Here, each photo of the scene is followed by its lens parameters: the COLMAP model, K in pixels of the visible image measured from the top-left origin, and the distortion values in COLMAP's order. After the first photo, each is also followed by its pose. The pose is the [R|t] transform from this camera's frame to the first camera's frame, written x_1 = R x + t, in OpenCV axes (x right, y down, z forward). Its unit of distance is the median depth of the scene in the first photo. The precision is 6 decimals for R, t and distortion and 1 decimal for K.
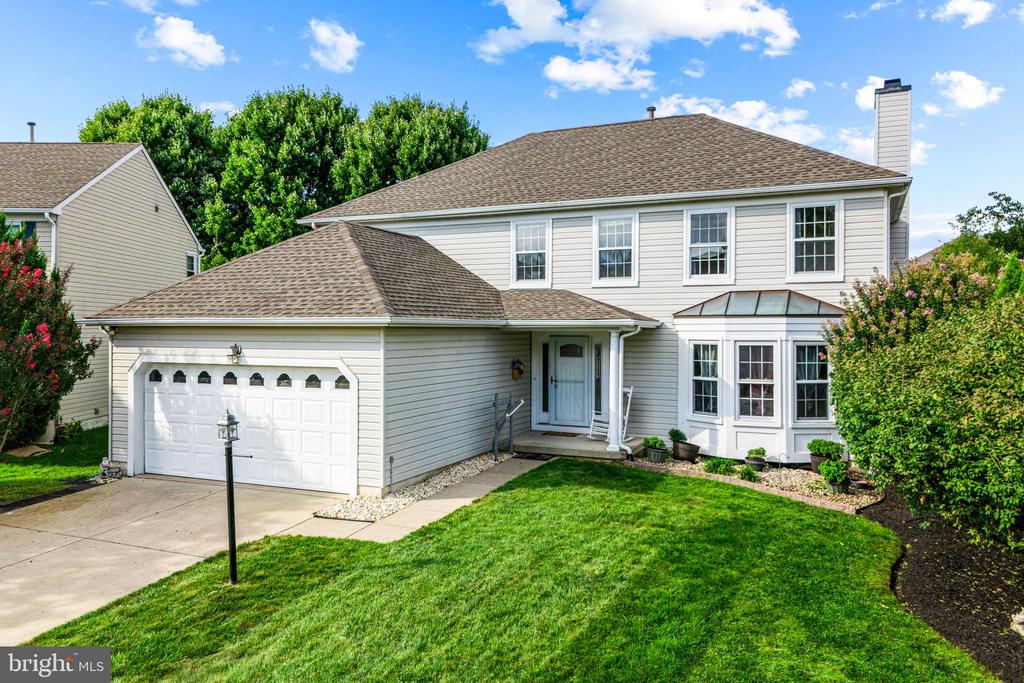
lens RADIAL K [[762.6, 0, 492.3], [0, 762.6, 315.7], [0, 0, 1]] dist [0.058473, -0.048527]
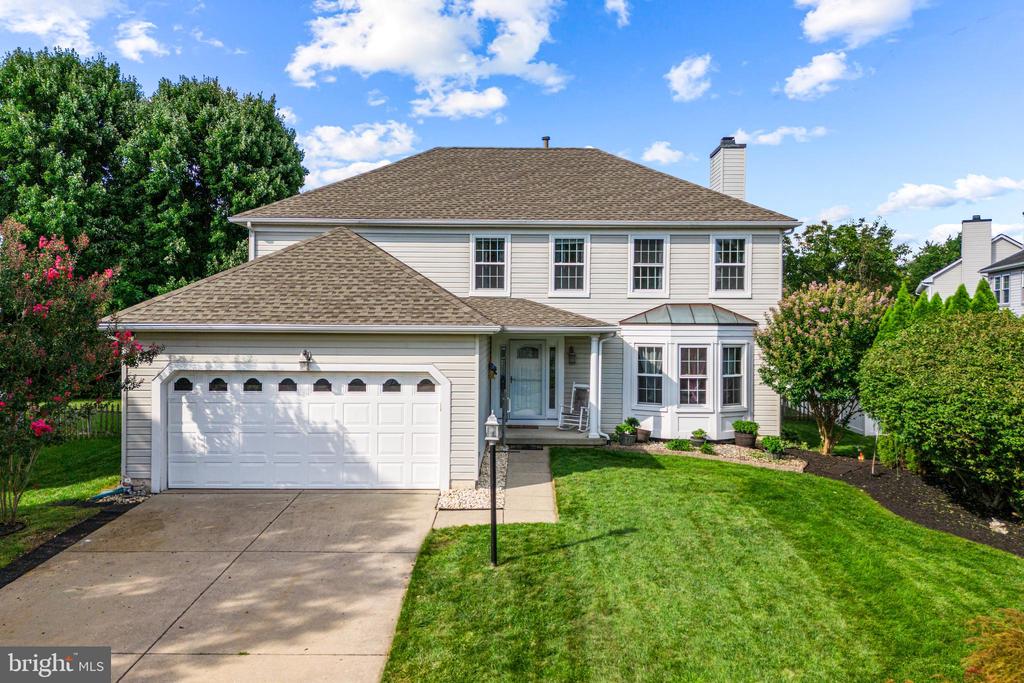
lens RADIAL K [[762.6, 0, 496.3], [0, 762.6, 323.8], [0, 0, 1]] dist [0.058473, -0.048527]
pose [[0.913861, 0.006078, 0.405983, -0.455559], [-0.011736, 0.999866, 0.011449, -0.010760], [-0.405858, -0.015228, 0.913809, -0.009923]]
